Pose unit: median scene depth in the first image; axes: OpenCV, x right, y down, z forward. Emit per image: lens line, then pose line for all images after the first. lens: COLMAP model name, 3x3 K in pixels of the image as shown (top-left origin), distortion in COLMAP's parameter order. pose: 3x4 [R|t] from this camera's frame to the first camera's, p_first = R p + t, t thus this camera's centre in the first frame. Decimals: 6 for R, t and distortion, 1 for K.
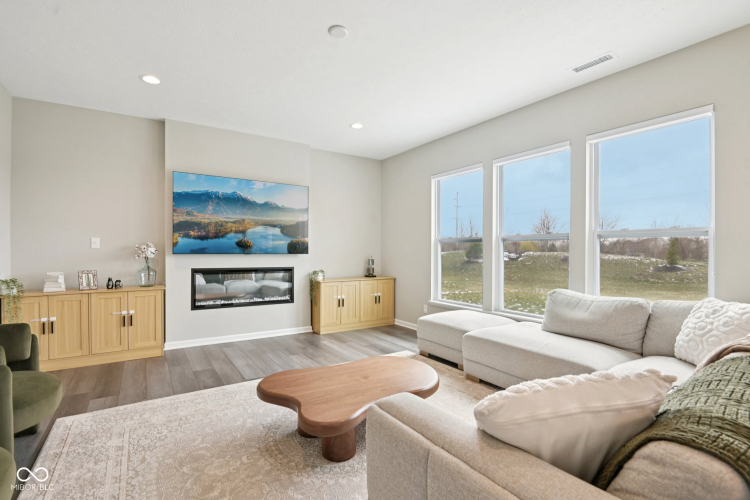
lens RADIAL K [[356.3, 0, 360.9], [0, 356.3, 251.0], [0, 0, 1]] dist [-0.020534, -0.000710]
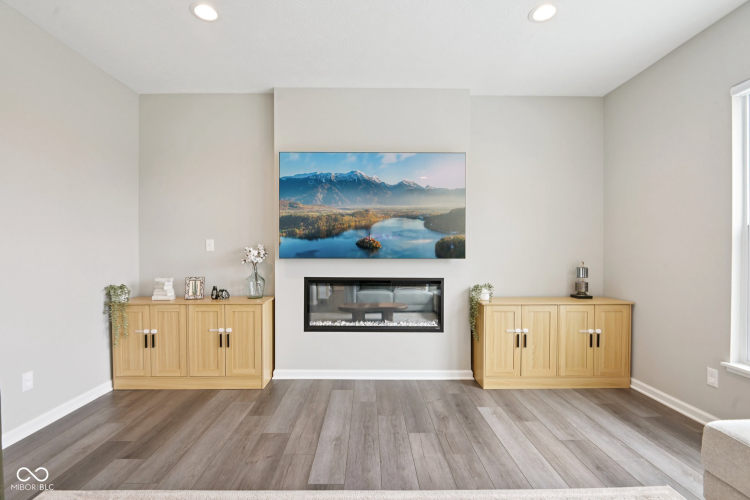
lens RADIAL K [[356.3, 0, 360.9], [0, 356.3, 251.0], [0, 0, 1]] dist [-0.020534, -0.000710]
pose [[0.845207, 0.000102, -0.534439, 0.039439], [0.004286, 0.999967, 0.006969, -0.012278], [0.534422, -0.008181, 0.845178, 0.406660]]
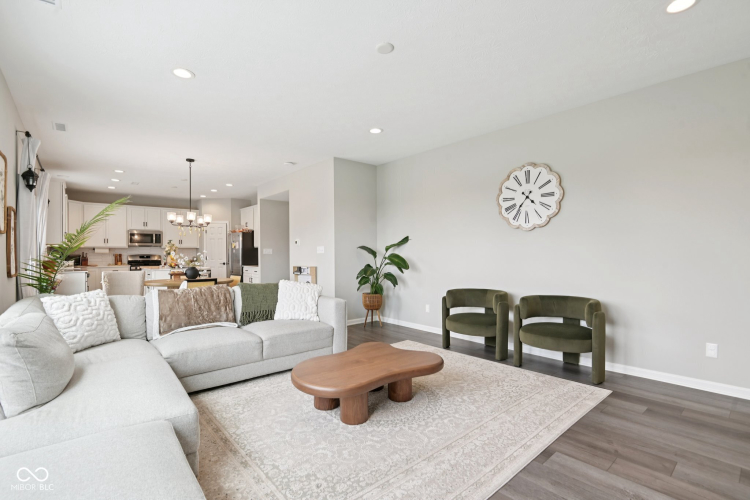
lens RADIAL K [[356.3, 0, 360.9], [0, 356.3, 251.0], [0, 0, 1]] dist [-0.020534, -0.000710]
pose [[-0.990927, -0.000932, -0.134399, 0.083572], [-0.001538, 0.999989, 0.004402, -0.003120], [0.134393, 0.004568, -0.990918, 1.144724]]
